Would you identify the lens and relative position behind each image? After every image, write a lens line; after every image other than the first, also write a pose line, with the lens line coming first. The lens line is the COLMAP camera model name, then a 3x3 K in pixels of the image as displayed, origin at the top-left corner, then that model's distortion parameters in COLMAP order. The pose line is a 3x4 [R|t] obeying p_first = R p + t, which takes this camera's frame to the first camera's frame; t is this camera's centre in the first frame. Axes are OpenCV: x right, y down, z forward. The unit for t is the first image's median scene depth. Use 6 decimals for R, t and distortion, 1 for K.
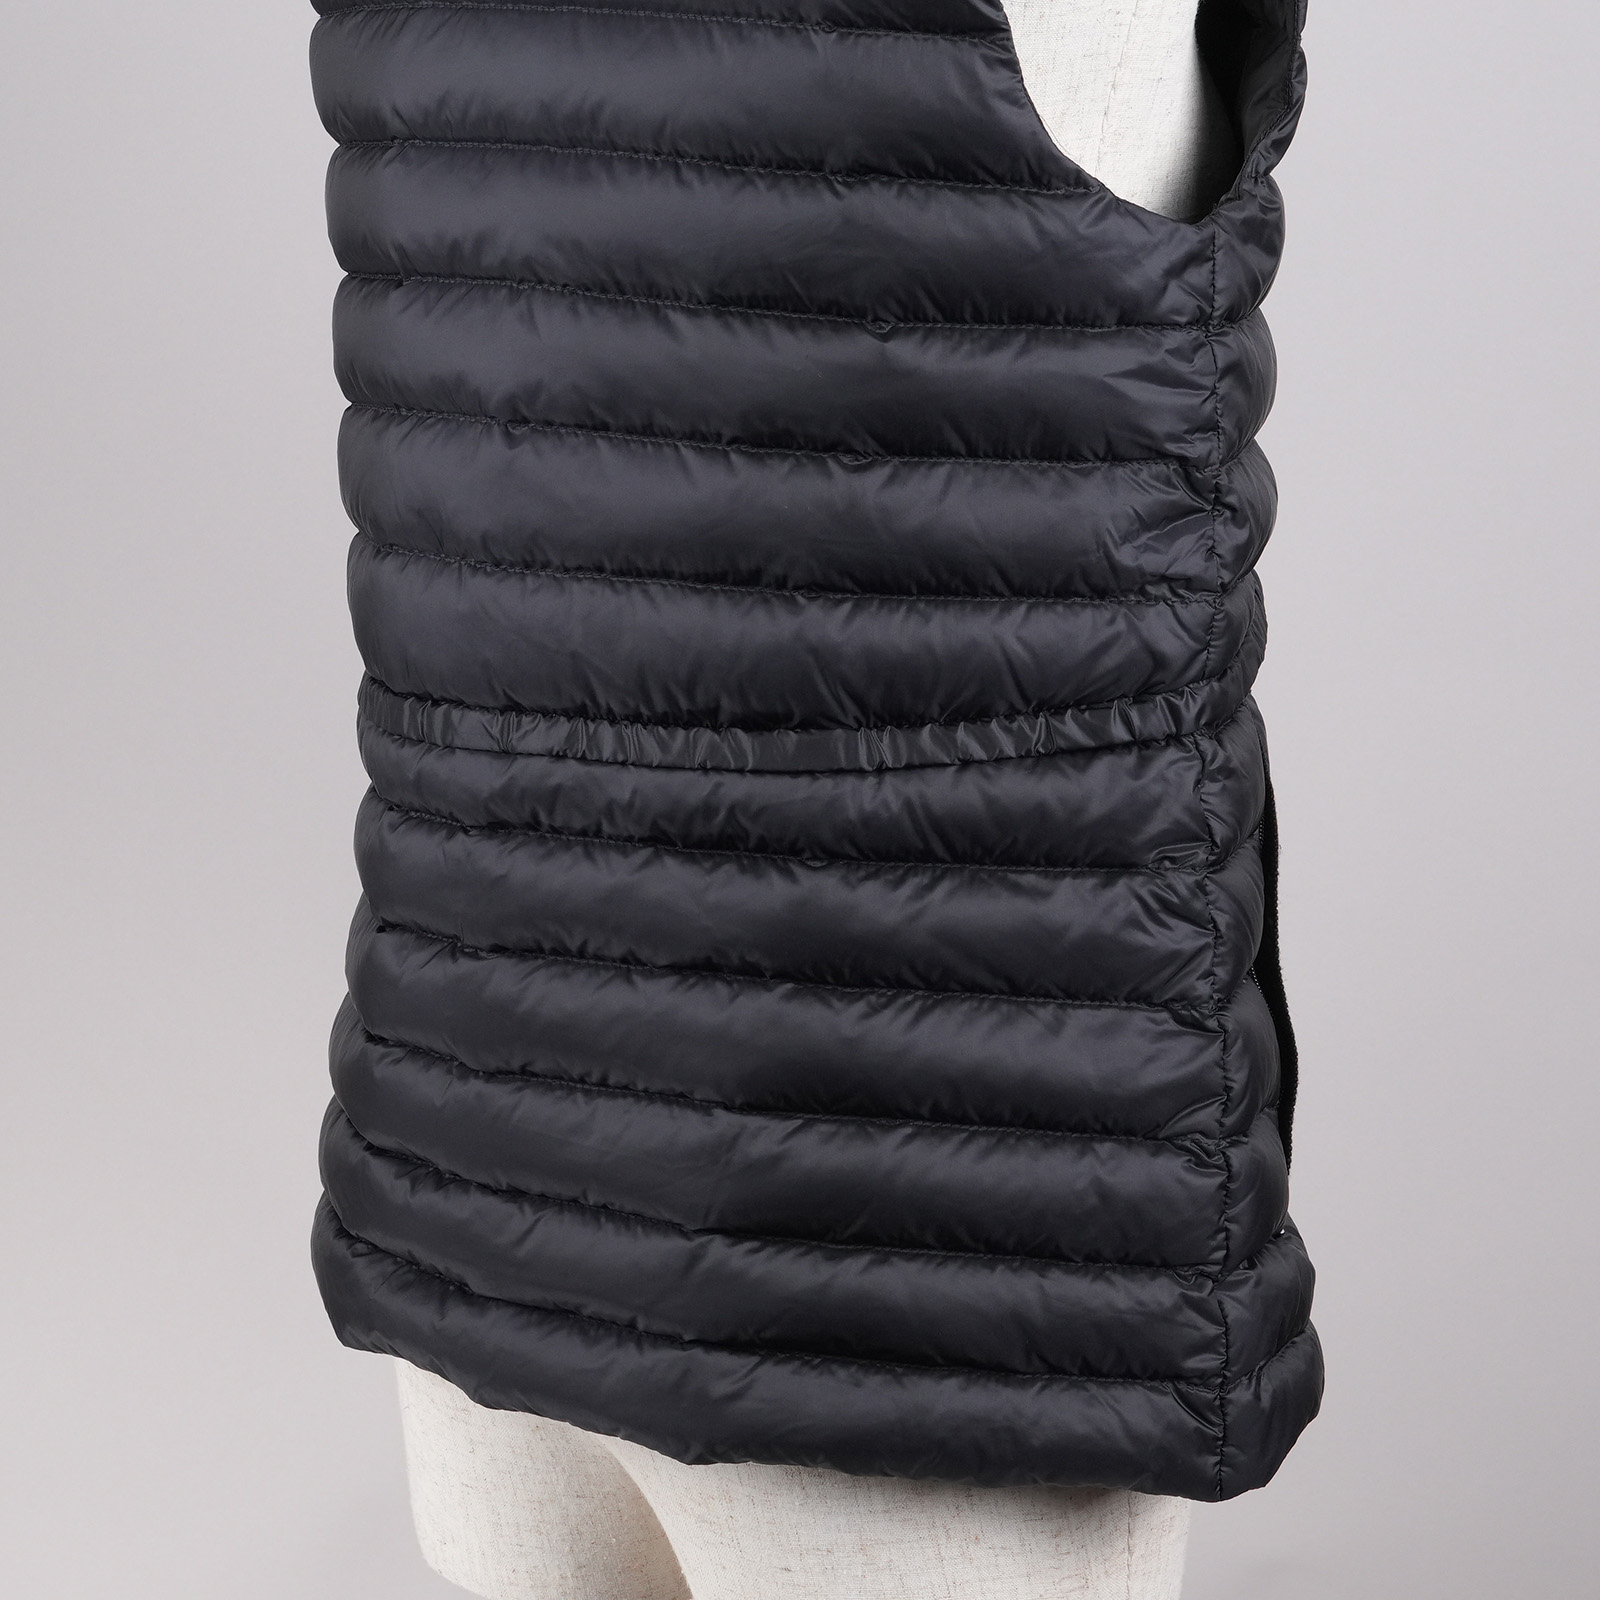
lens RADIAL K [[4248.2, 0, 788.7], [0, 4248.2, 795.2], [0, 0, 1]] dist [-0.001206, 0.000000]
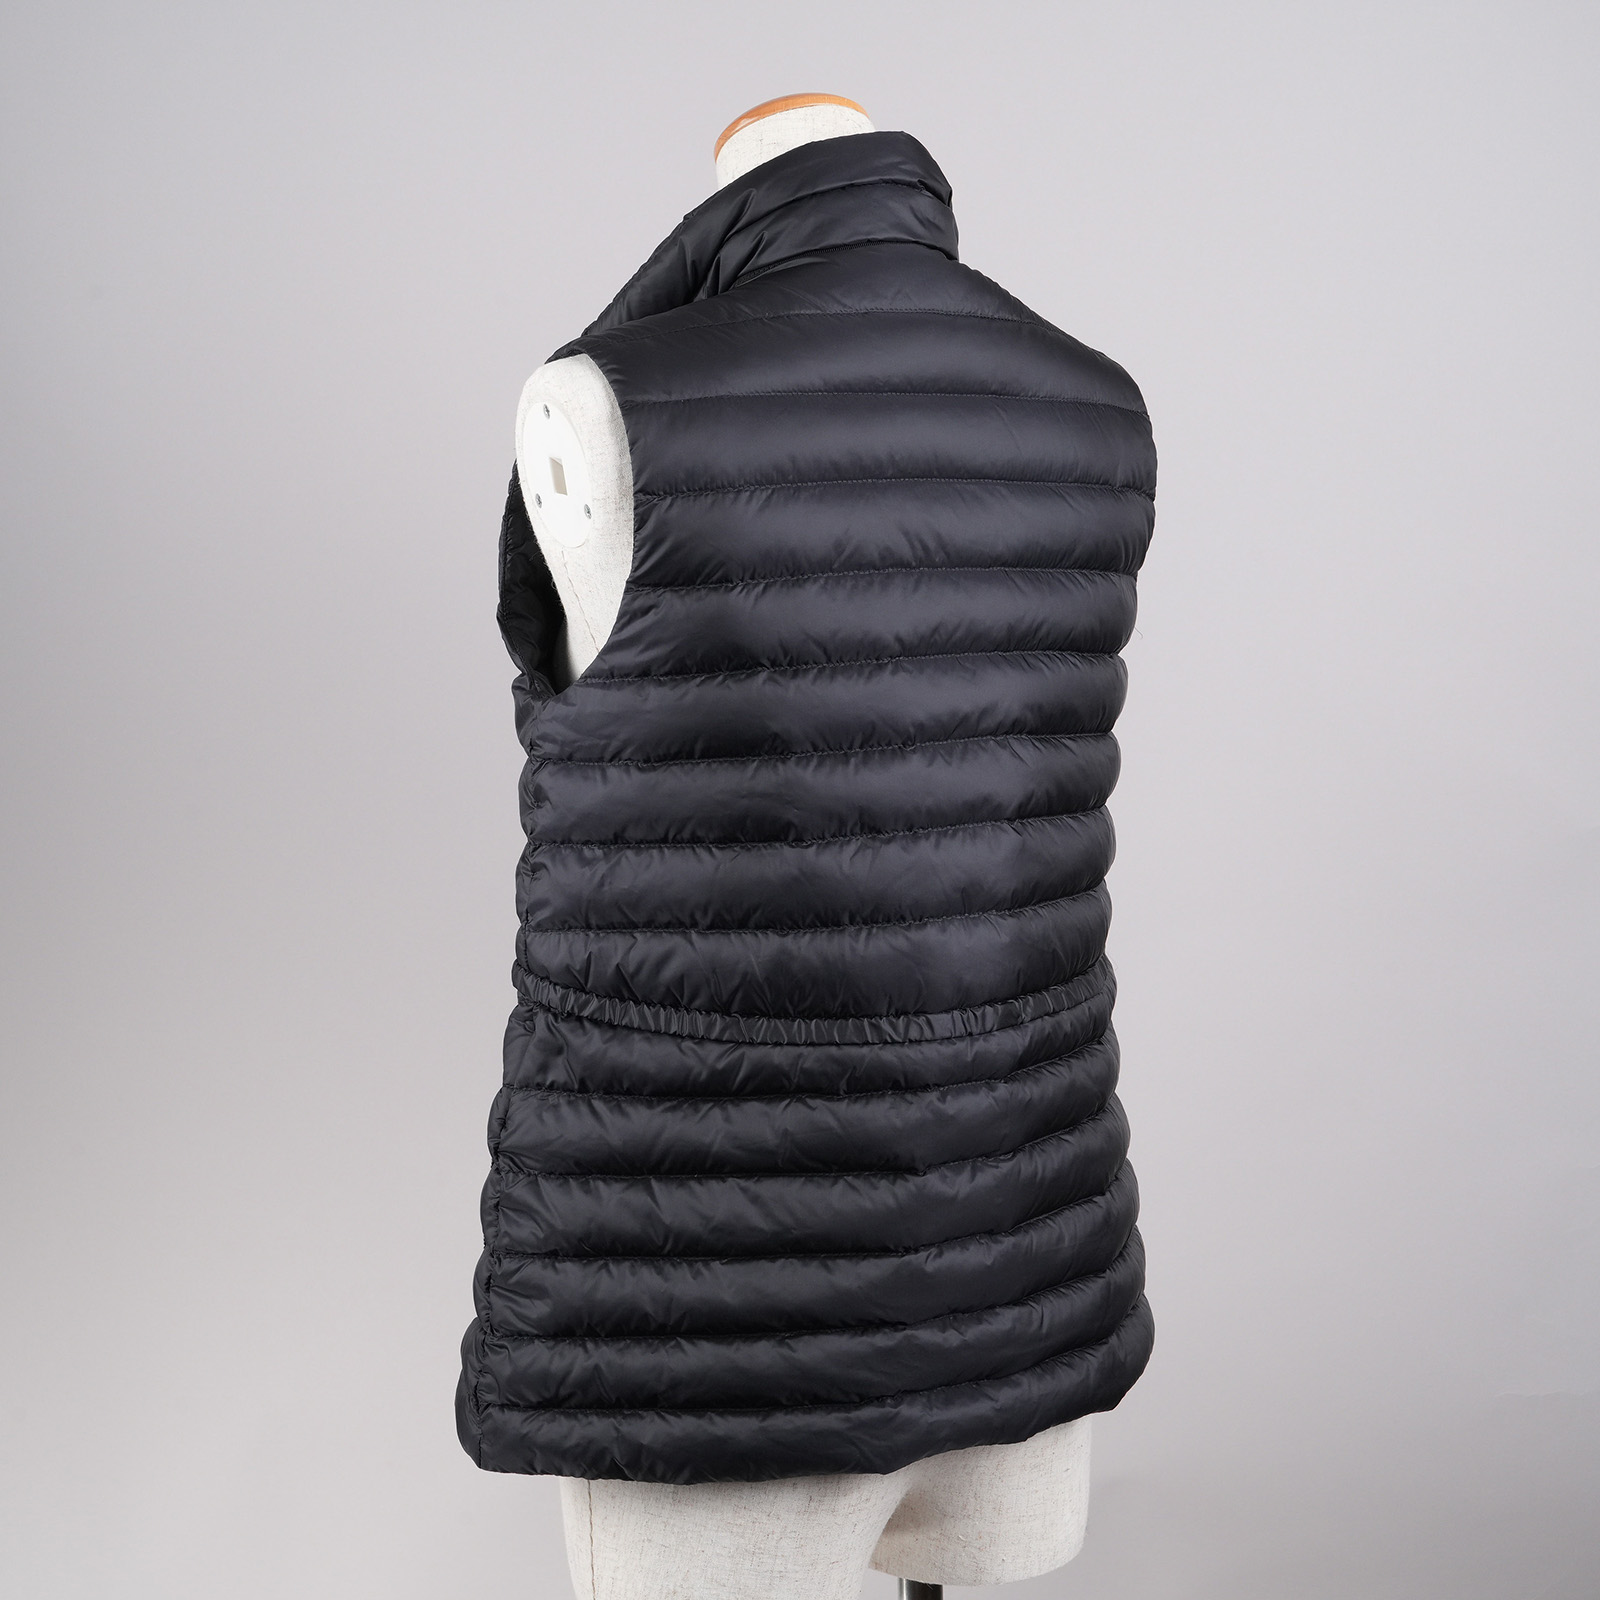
lens RADIAL K [[2752.3, 0, 795.4], [0, 2752.3, 795.0], [0, 0, 1]] dist [0.001373, 0.000000]
pose [[0.158421, -0.105560, 0.981713, -1.127898], [0.203760, 0.976362, 0.072103, -0.192962], [-0.966118, 0.188611, 0.176185, 0.907175]]
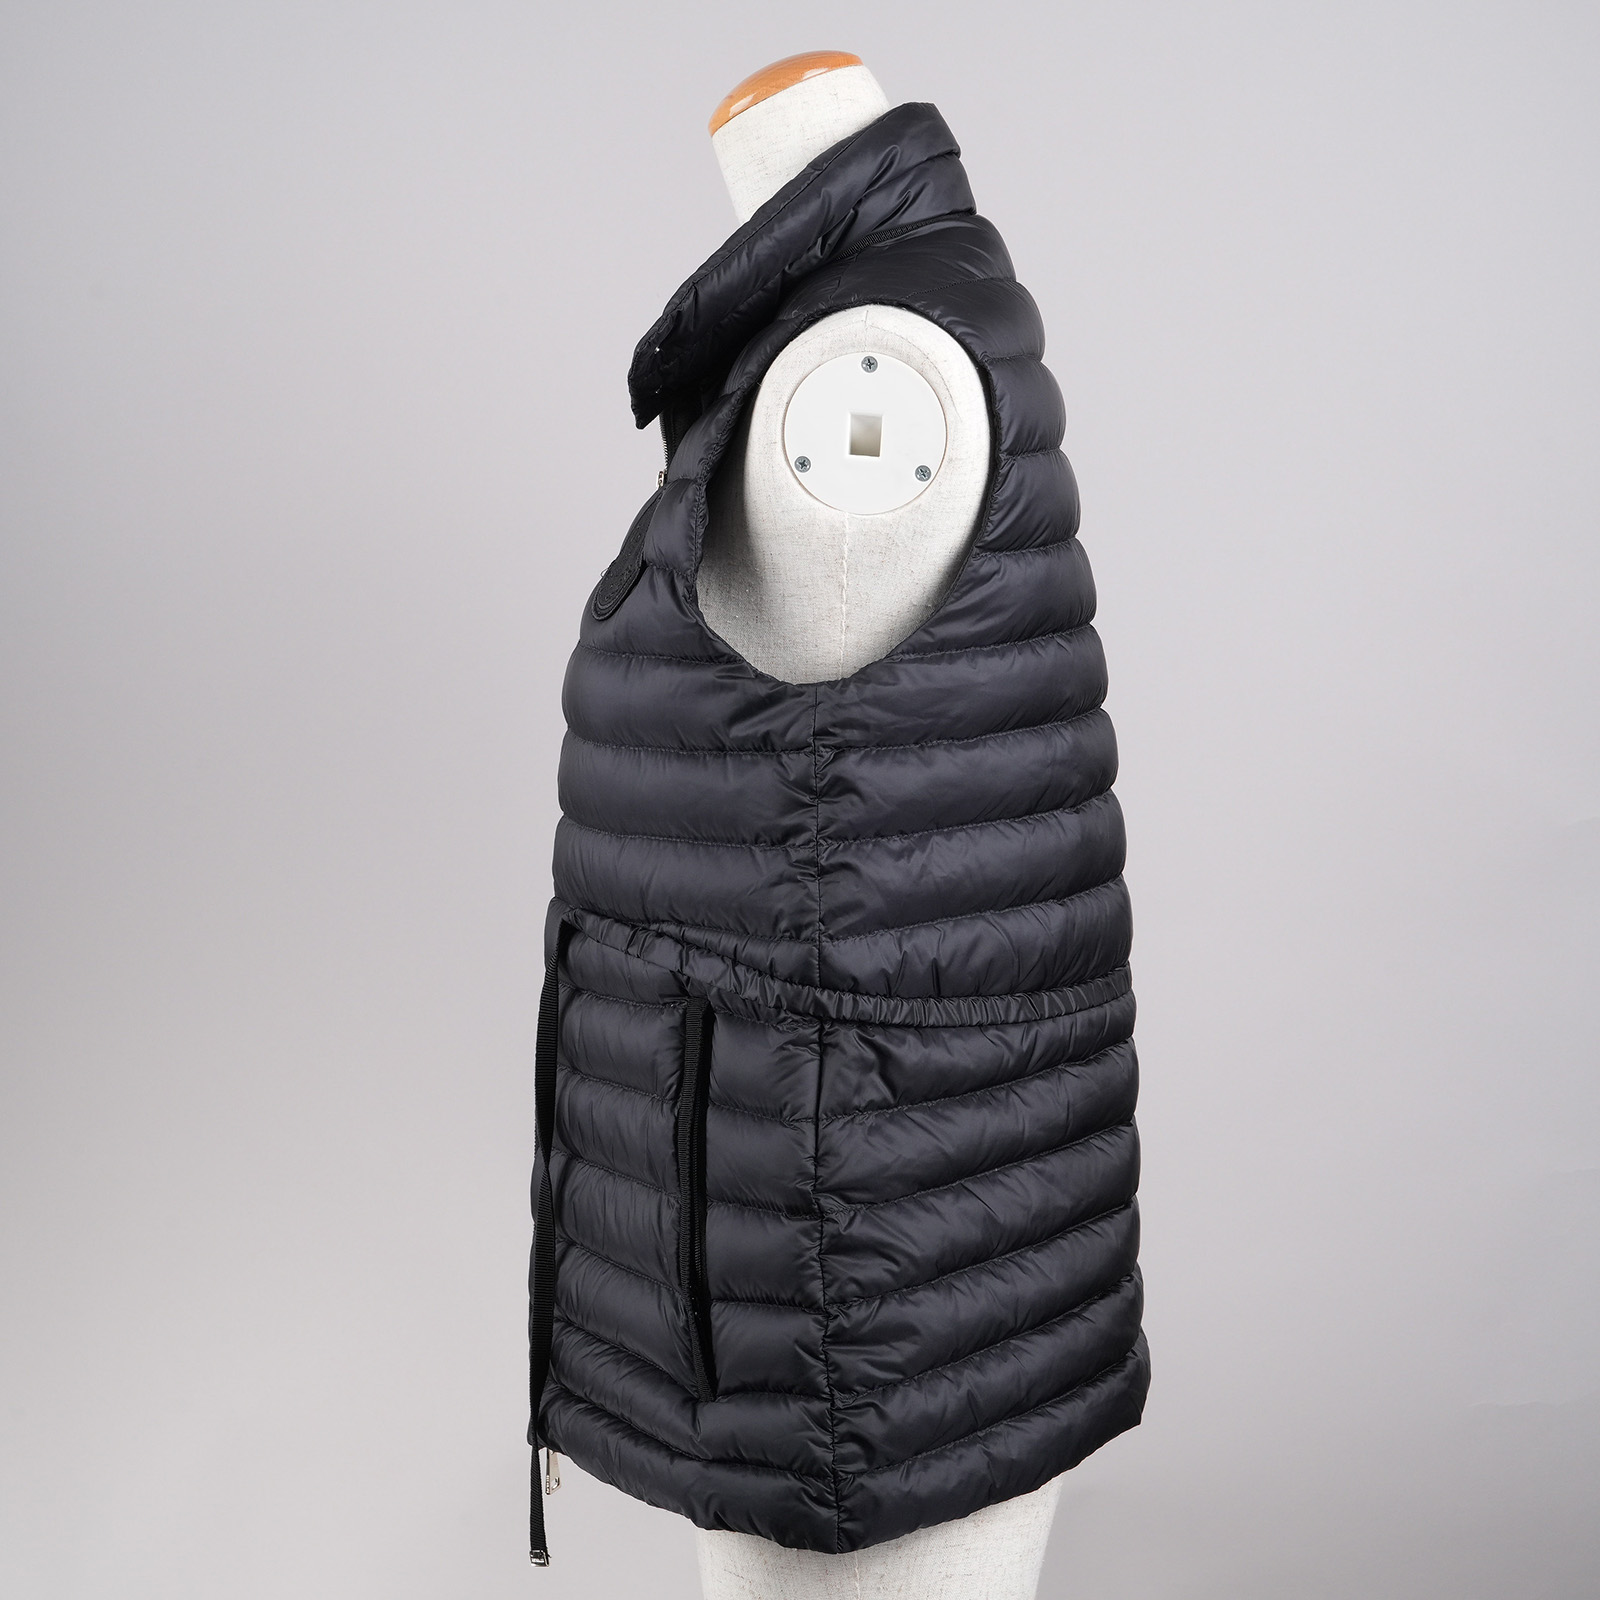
lens RADIAL K [[2752.3, 0, 798.4], [0, 2752.3, 786.4], [0, 0, 1]] dist [0.001373, 0.000000]
pose [[-0.710081, -0.045945, 0.702619, -0.762438], [0.160578, 0.961006, 0.225125, -0.356378], [-0.685565, 0.272683, -0.675015, 1.853146]]
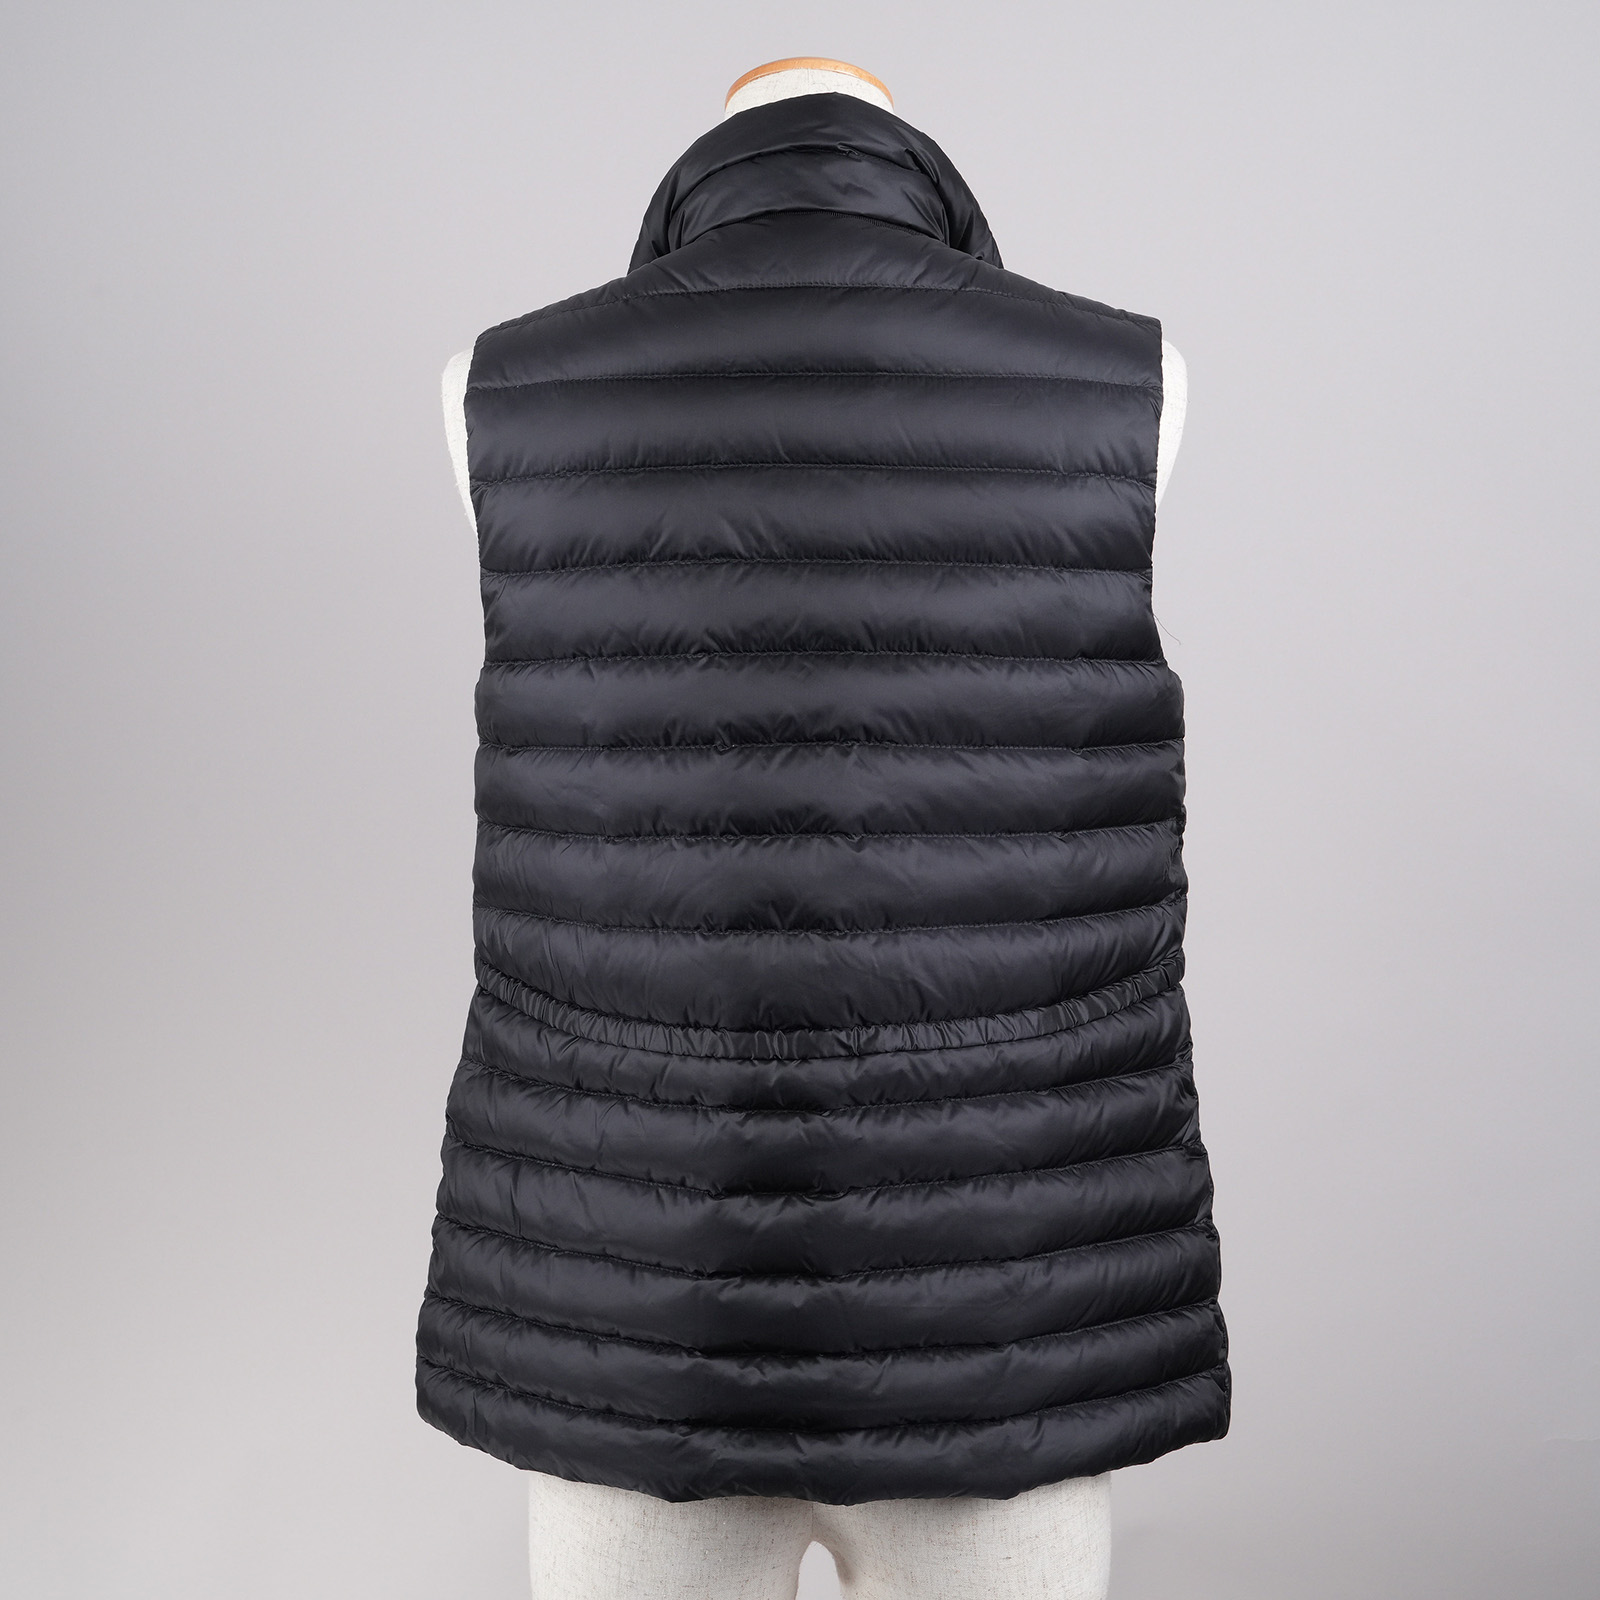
lens RADIAL K [[2752.3, 0, 799.4], [0, 2752.3, 803.7], [0, 0, 1]] dist [0.001373, 0.000000]
pose [[0.710558, -0.082588, 0.698775, -0.768202], [0.143681, 0.989193, -0.029191, -0.073824], [-0.688812, 0.121143, 0.714746, 0.321685]]
